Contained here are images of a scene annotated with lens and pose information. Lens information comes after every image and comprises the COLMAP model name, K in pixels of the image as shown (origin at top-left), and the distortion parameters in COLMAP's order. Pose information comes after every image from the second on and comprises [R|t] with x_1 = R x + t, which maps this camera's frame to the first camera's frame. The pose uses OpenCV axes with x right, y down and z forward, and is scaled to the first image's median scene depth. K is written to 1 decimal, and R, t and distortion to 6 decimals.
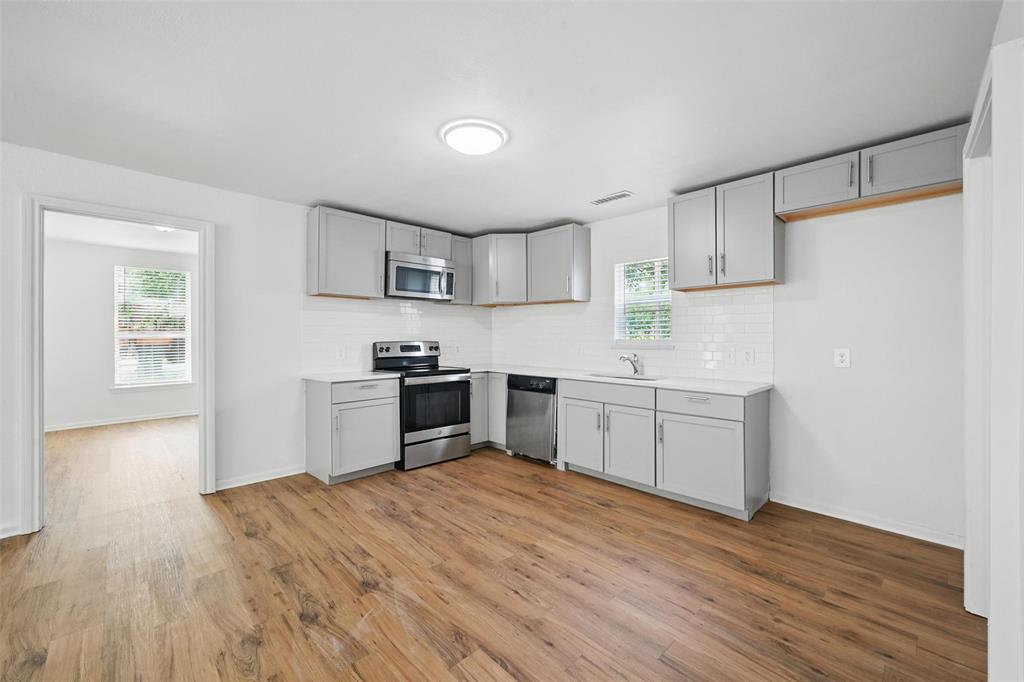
lens RADIAL K [[415.4, 0, 514.5], [0, 415.4, 339.7], [0, 0, 1]] dist [0.001763, 0.000310]
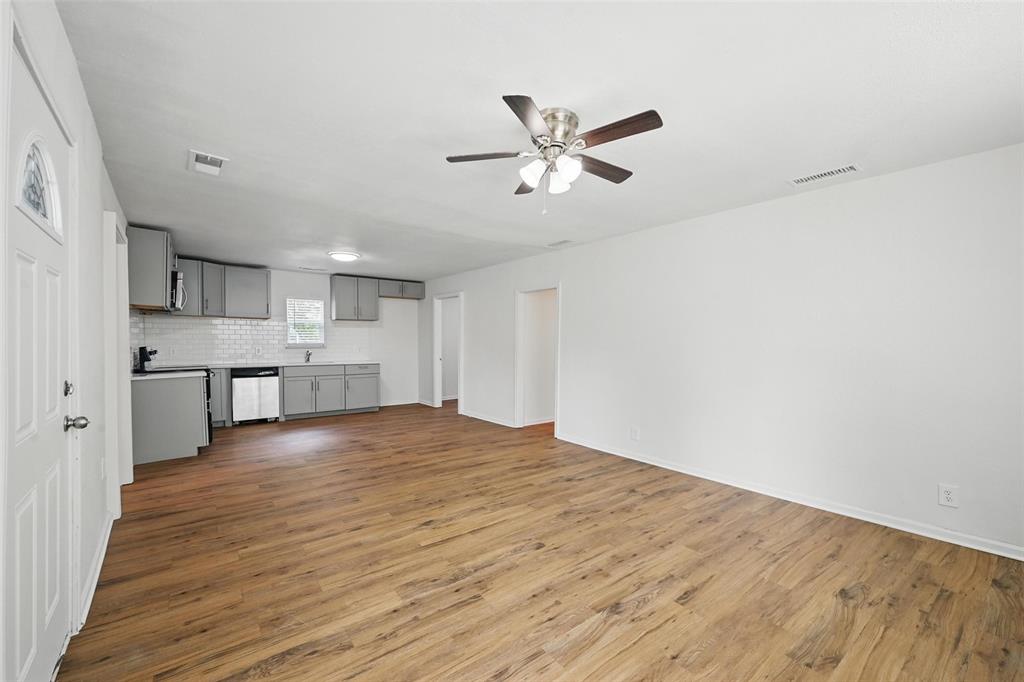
lens RADIAL K [[415.4, 0, 514.5], [0, 415.4, 339.7], [0, 0, 1]] dist [0.001763, 0.000310]
pose [[0.121193, 0.003901, 0.992621, -1.434918], [0.003216, 0.999985, -0.004322, -0.004280], [-0.992624, 0.003716, 0.121179, -0.133116]]
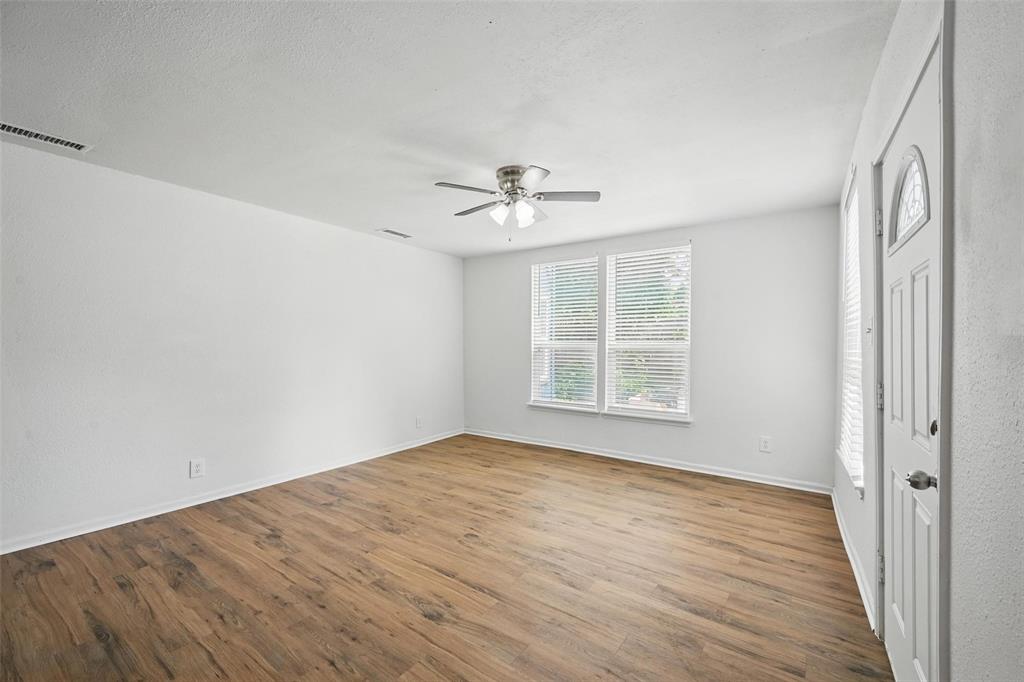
lens RADIAL K [[415.4, 0, 514.5], [0, 415.4, 339.7], [0, 0, 1]] dist [0.001763, 0.000310]
pose [[-0.986094, -0.009365, -0.165923, -0.723742], [-0.009315, 0.999956, -0.001080, -0.011625], [0.165926, 0.000480, -0.986138, 0.618985]]
